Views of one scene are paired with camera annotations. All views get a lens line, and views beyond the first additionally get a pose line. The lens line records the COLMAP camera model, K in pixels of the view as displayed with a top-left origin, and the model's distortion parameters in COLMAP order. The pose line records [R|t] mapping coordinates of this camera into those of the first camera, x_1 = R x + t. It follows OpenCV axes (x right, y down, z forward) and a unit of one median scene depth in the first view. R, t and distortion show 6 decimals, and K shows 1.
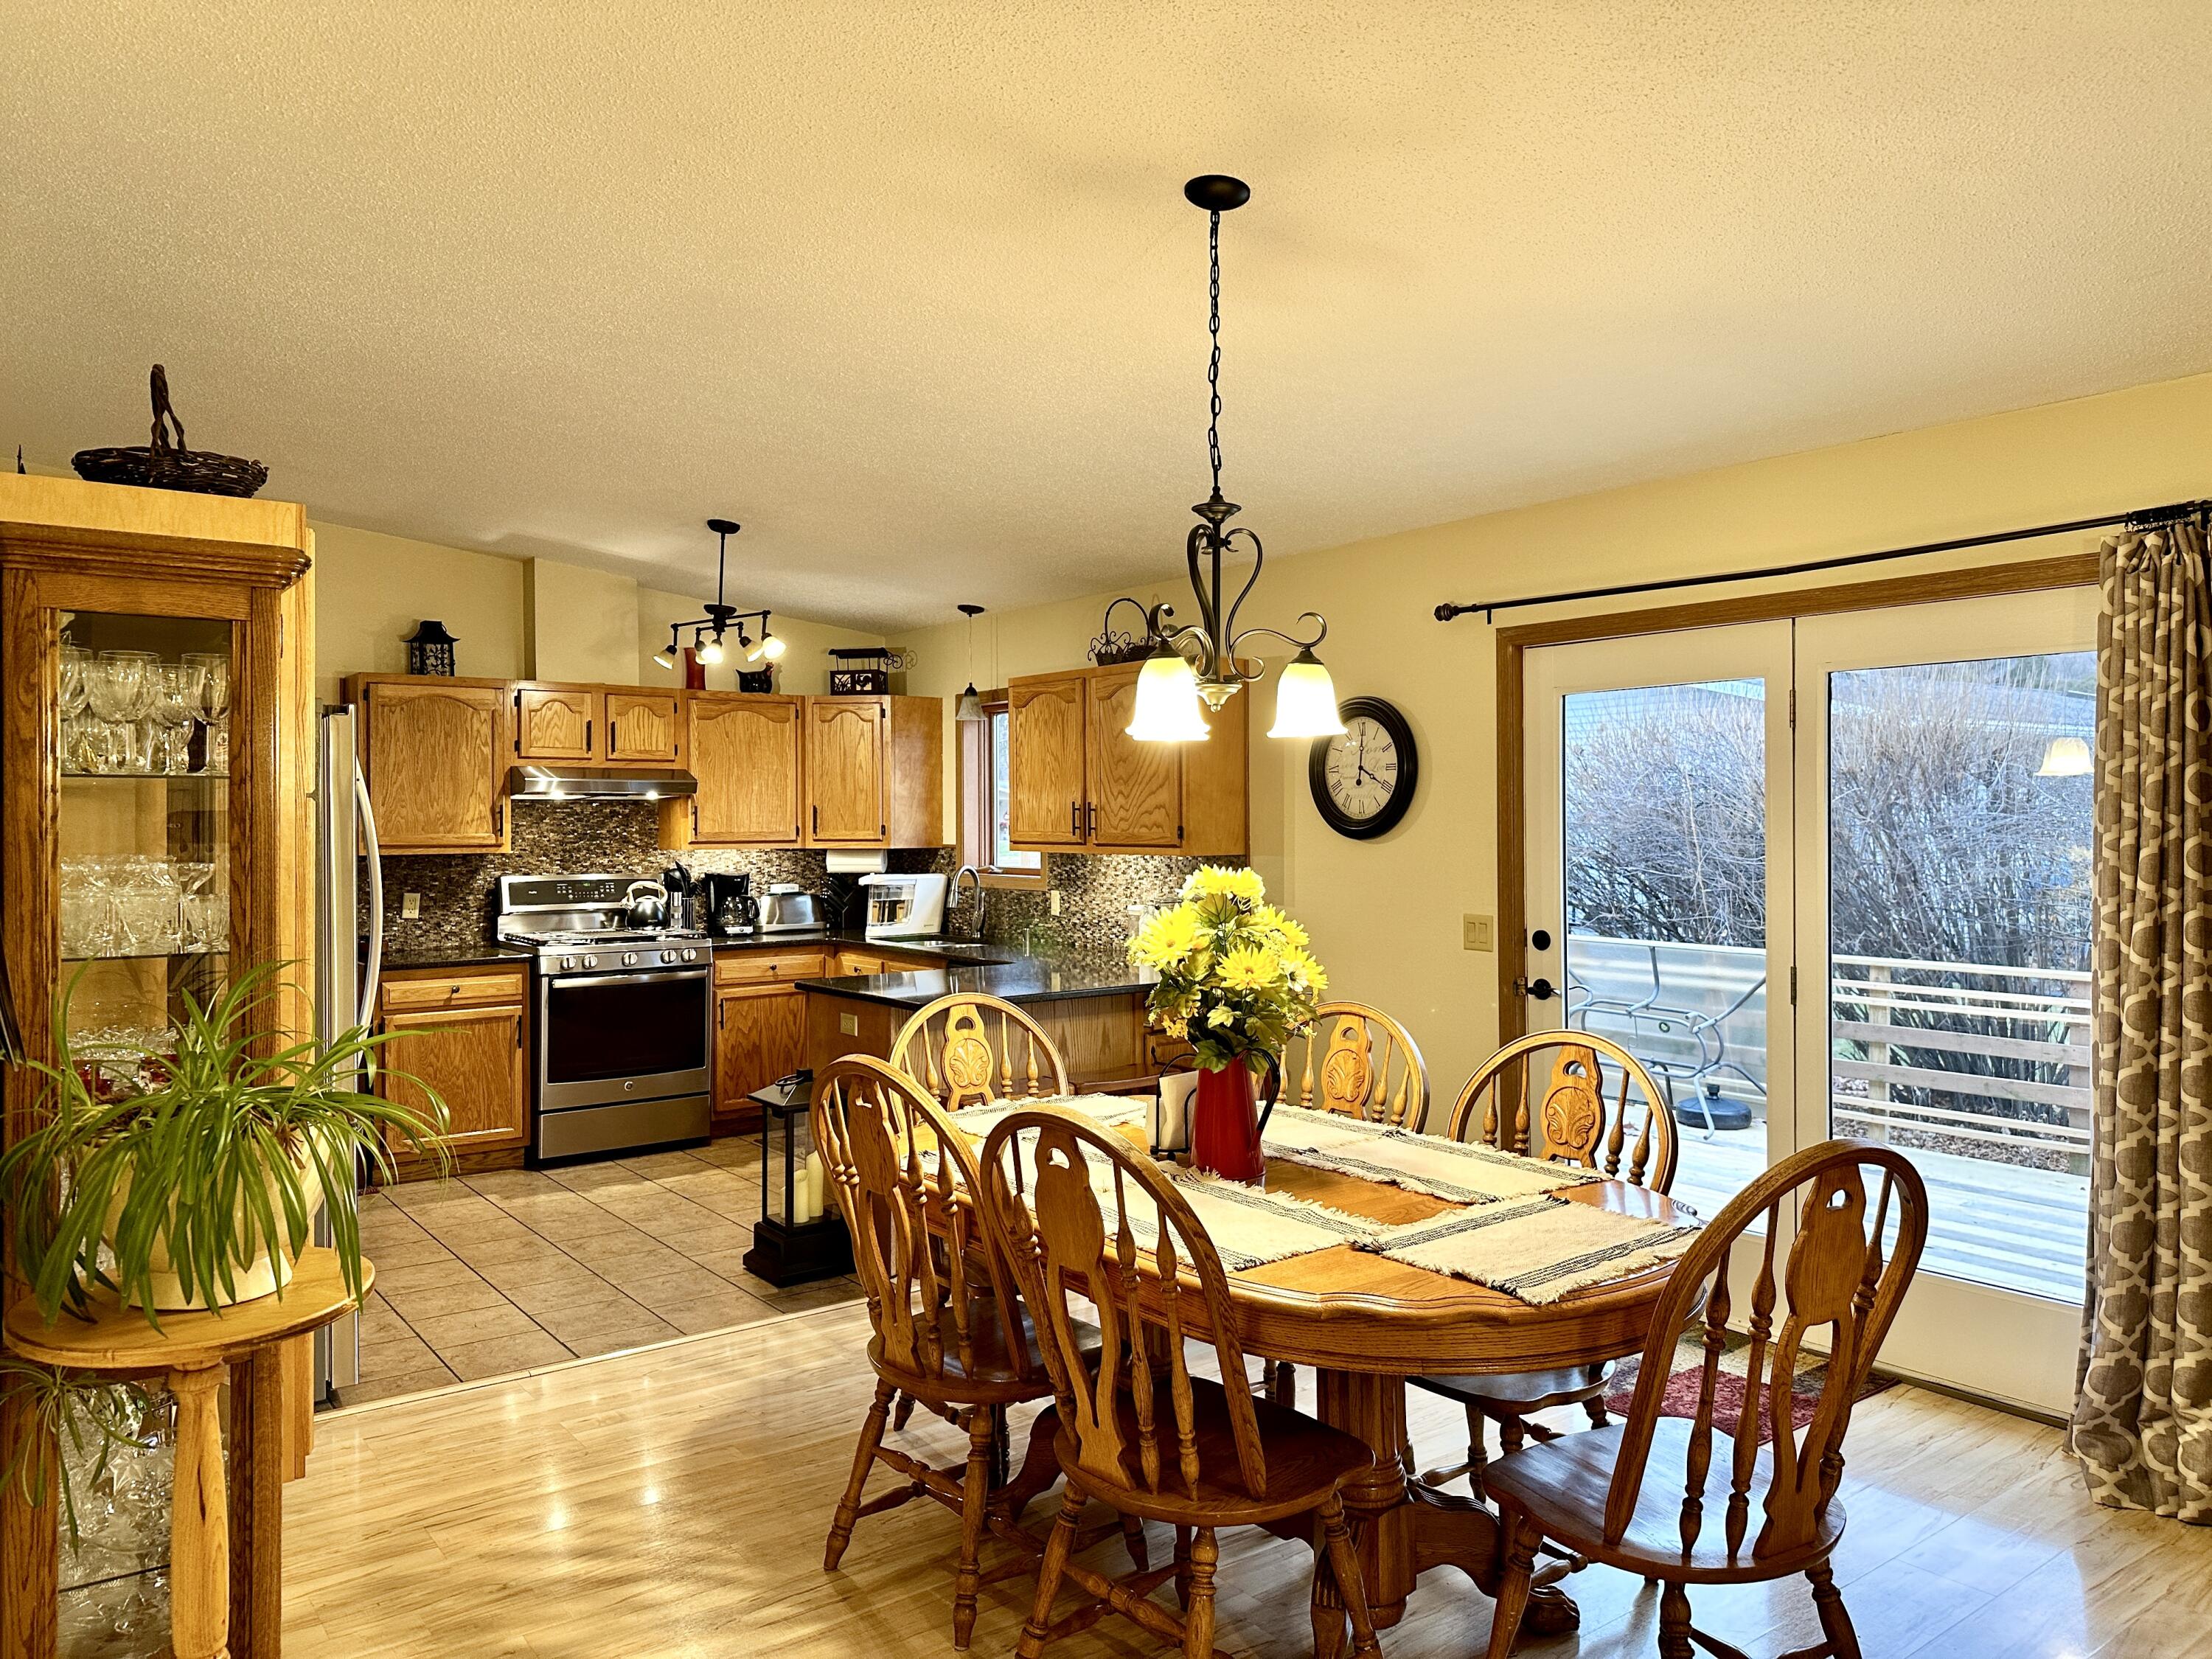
lens RADIAL K [[1535.4, 0, 1131.0], [0, 1535.4, 816.4], [0, 0, 1]] dist [0.072016, -0.093068]
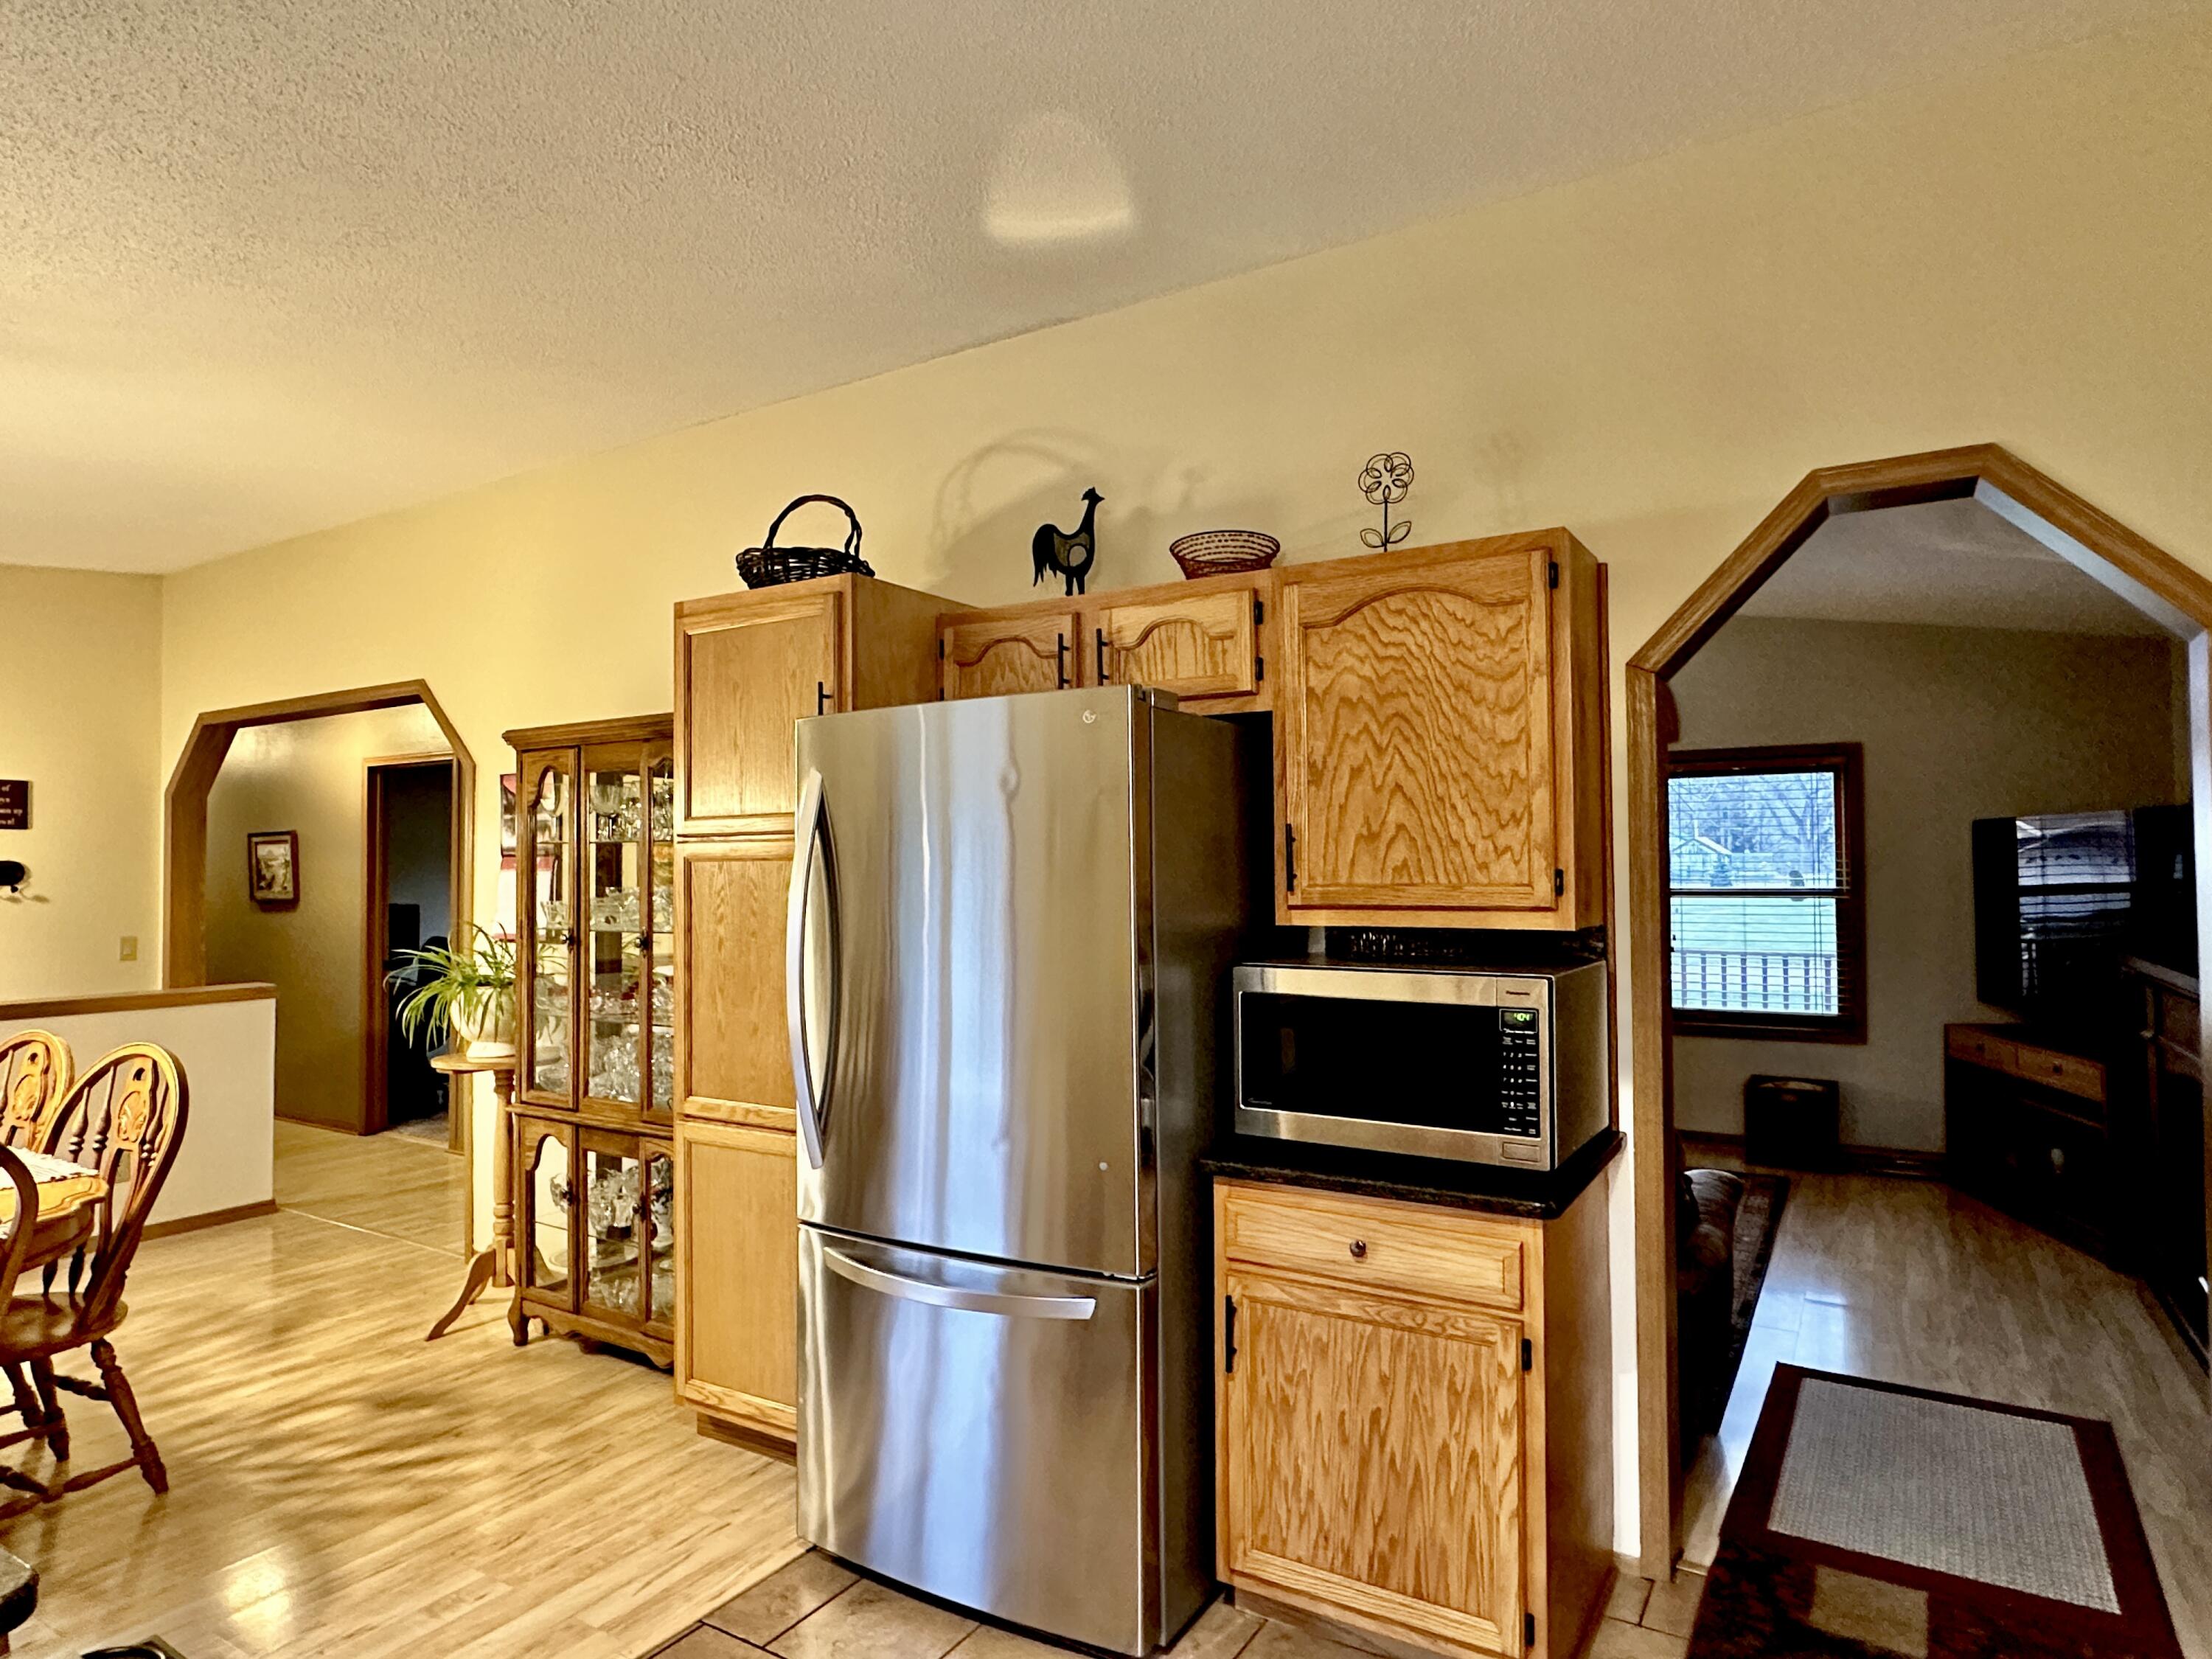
lens RADIAL K [[1275.2, 0, 1098.6], [0, 1275.2, 833.2], [0, 0, 1]] dist [-0.002892, 0.002244]
pose [[-0.938266, 0.001196, -0.345912, -0.297157], [0.012149, 0.999491, -0.029499, 0.010944], [0.345701, -0.031881, -0.937803, 1.224381]]
